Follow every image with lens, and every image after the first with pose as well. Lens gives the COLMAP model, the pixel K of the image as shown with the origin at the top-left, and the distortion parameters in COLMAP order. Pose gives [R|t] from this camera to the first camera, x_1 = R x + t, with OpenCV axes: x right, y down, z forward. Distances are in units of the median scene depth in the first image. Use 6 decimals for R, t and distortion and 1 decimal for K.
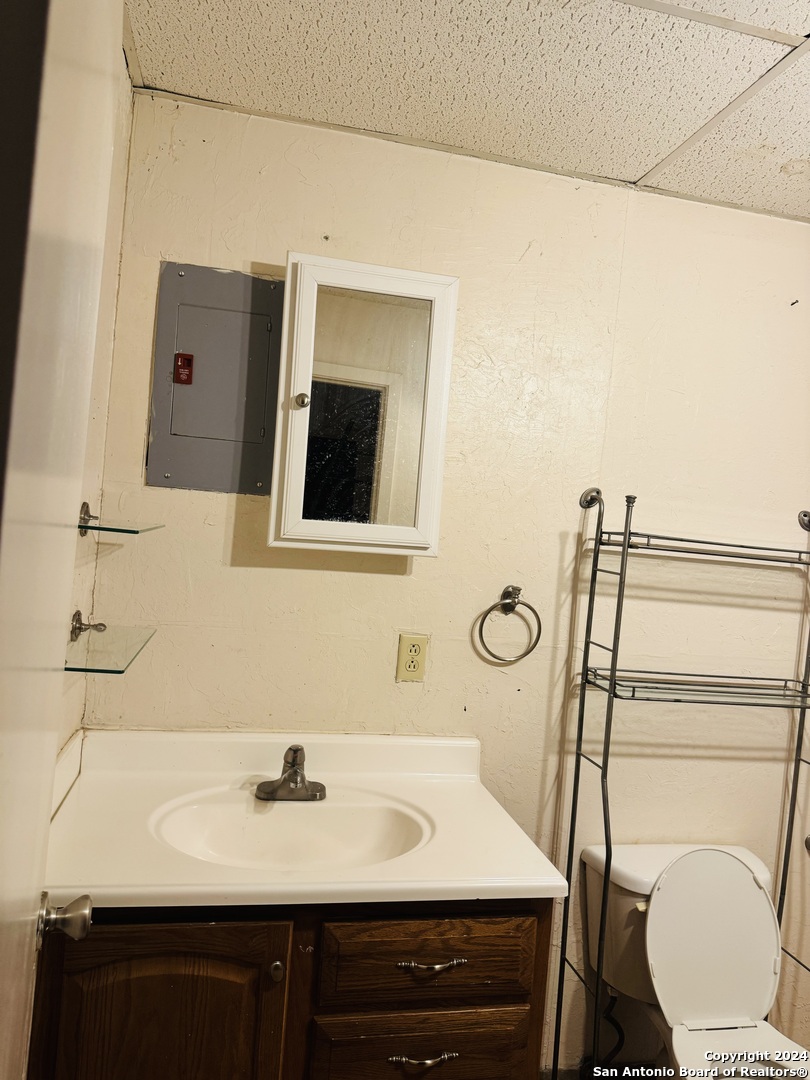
lens RADIAL K [[769.2, 0, 405.0], [0, 769.2, 540.8], [0, 0, 1]] dist [0.000142, -0.001121]
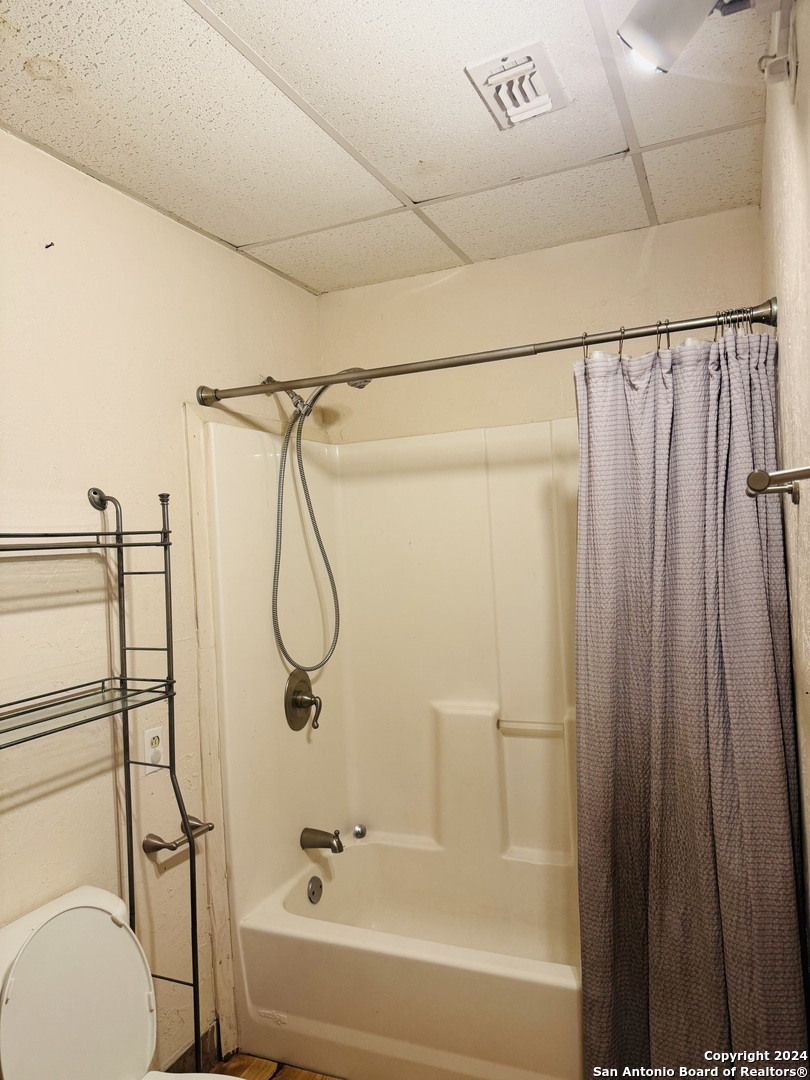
lens RADIAL K [[769.2, 0, 401.8], [0, 769.2, 543.0], [0, 0, 1]] dist [0.000142, -0.001121]
pose [[0.582566, -0.125946, 0.802966, 0.007402], [0.112317, 0.990918, 0.073938, -0.001729], [-0.804985, 0.047113, 0.591421, 0.195963]]
